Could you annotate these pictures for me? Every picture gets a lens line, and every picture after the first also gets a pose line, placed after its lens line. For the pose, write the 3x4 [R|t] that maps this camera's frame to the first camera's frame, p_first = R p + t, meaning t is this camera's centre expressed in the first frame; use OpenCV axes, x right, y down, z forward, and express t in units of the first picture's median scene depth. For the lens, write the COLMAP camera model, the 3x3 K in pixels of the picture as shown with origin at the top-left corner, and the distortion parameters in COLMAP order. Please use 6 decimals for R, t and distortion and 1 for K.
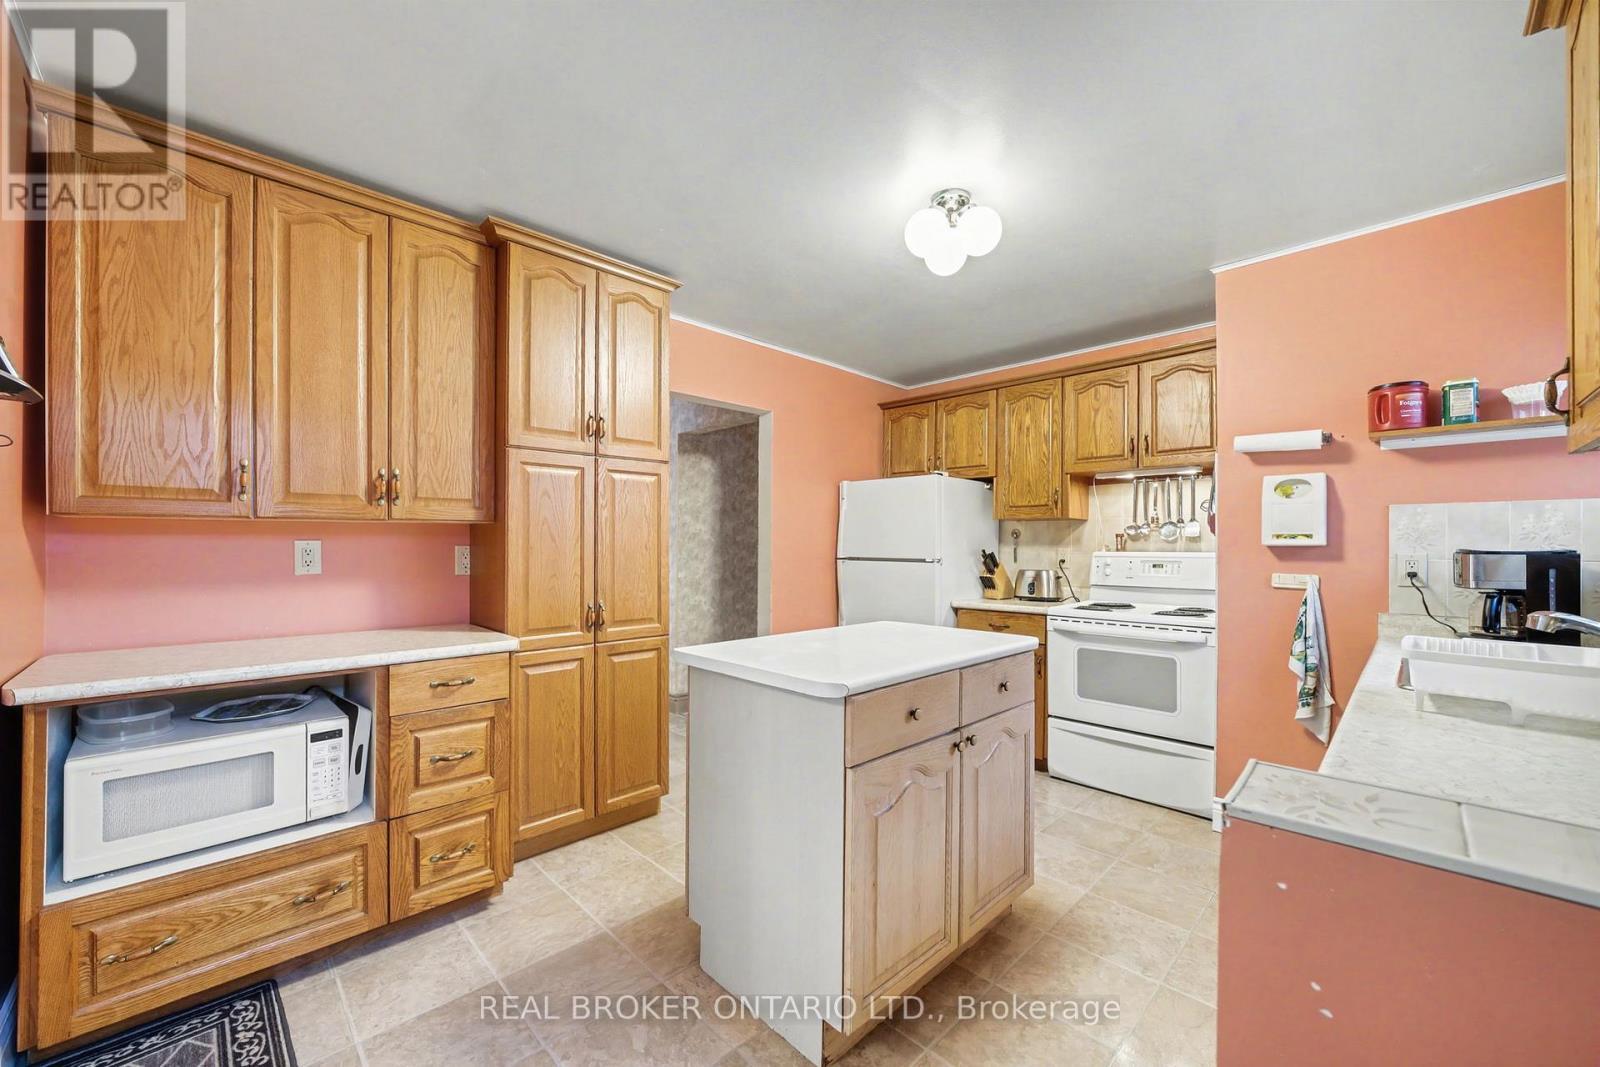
lens RADIAL K [[629.3, 0, 816.7], [0, 629.3, 542.6], [0, 0, 1]] dist [-0.021847, 0.004861]
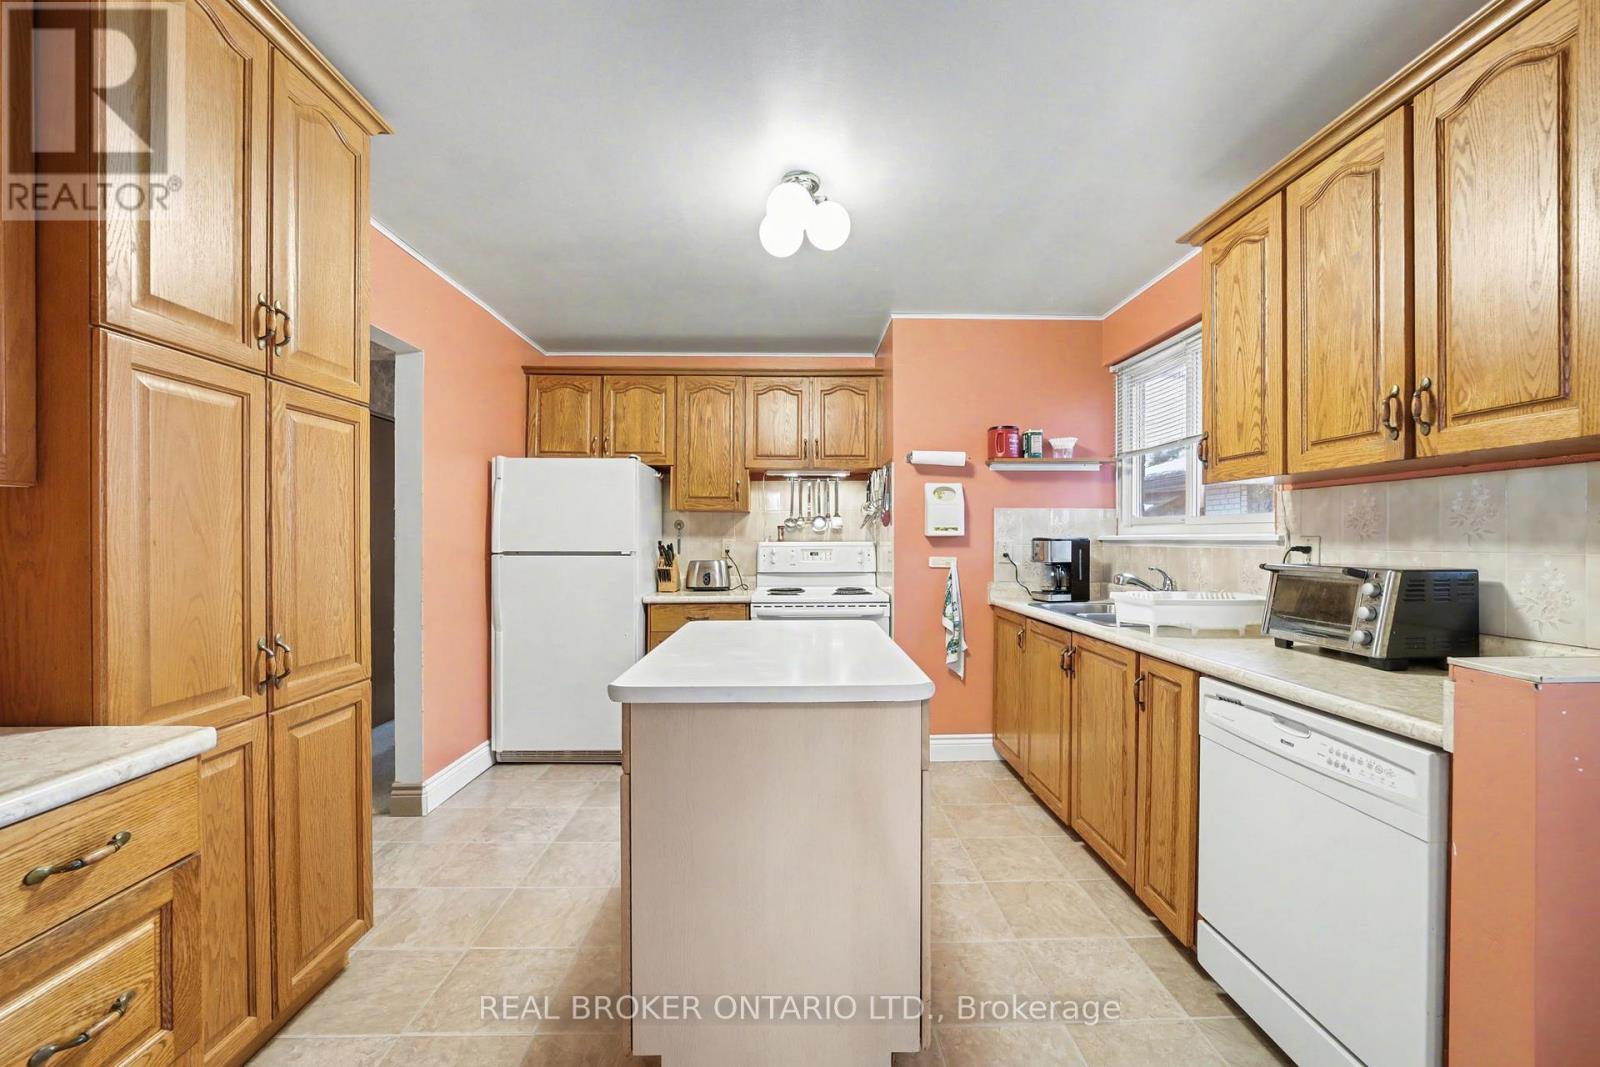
lens RADIAL K [[629.3, 0, 811.6], [0, 629.3, 540.2], [0, 0, 1]] dist [-0.021847, 0.004861]
pose [[0.686112, -0.006421, 0.727468, -0.327503], [-0.000548, 0.999956, 0.009342, 0.001292], [-0.727496, -0.006808, 0.686078, 0.208332]]
